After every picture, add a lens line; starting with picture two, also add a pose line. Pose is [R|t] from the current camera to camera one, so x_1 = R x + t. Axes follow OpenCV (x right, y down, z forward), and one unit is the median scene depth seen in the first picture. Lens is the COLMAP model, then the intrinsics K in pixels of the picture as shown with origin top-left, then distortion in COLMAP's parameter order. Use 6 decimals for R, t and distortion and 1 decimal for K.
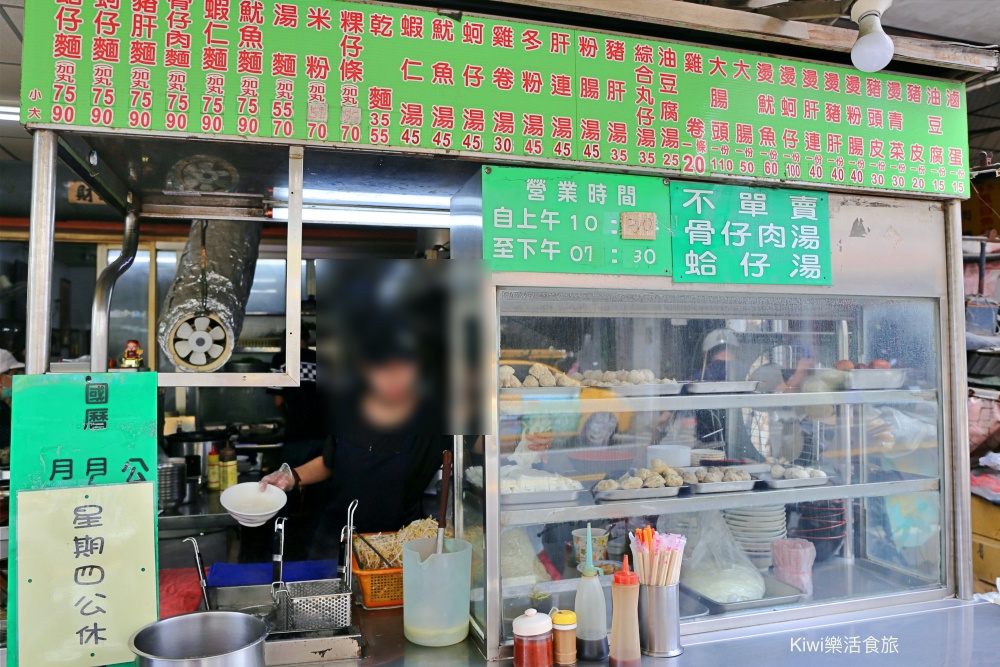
lens RADIAL K [[914.4, 0, 500.0], [0, 914.4, 333.5], [0, 0, 1]] dist [-0.013471, -0.004517]
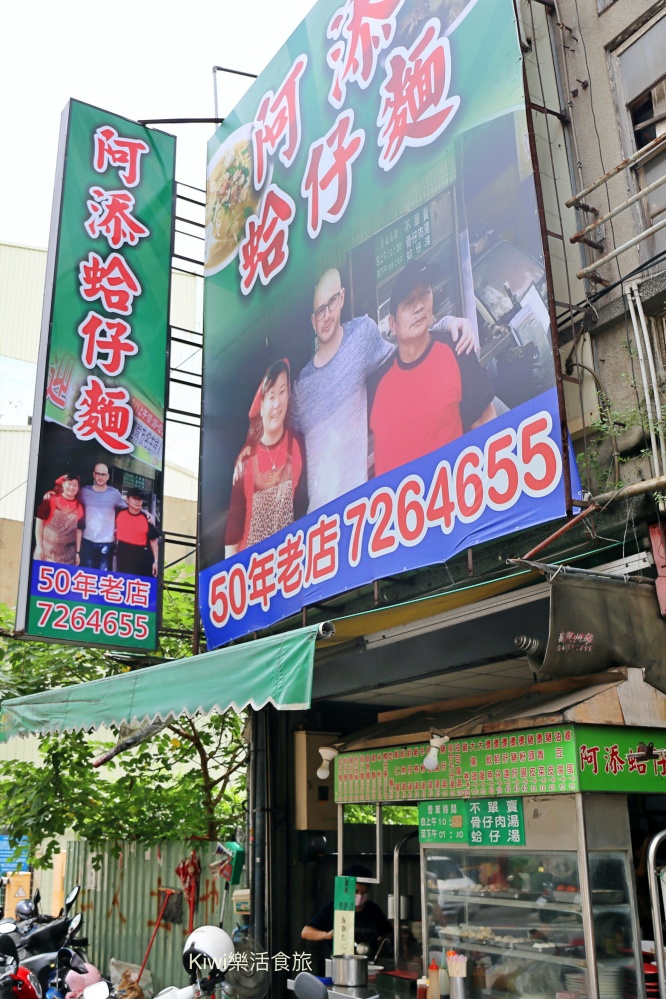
lens RADIAL K [[913.5, 0, 333.0], [0, 913.5, 499.5], [0, 0, 1]] dist [-0.013471, -0.004517]
pose [[0.166956, -0.322810, -0.931622, 2.498174], [0.068472, 0.946399, -0.315659, -0.175086], [0.983584, -0.011089, 0.180110, 0.229701]]
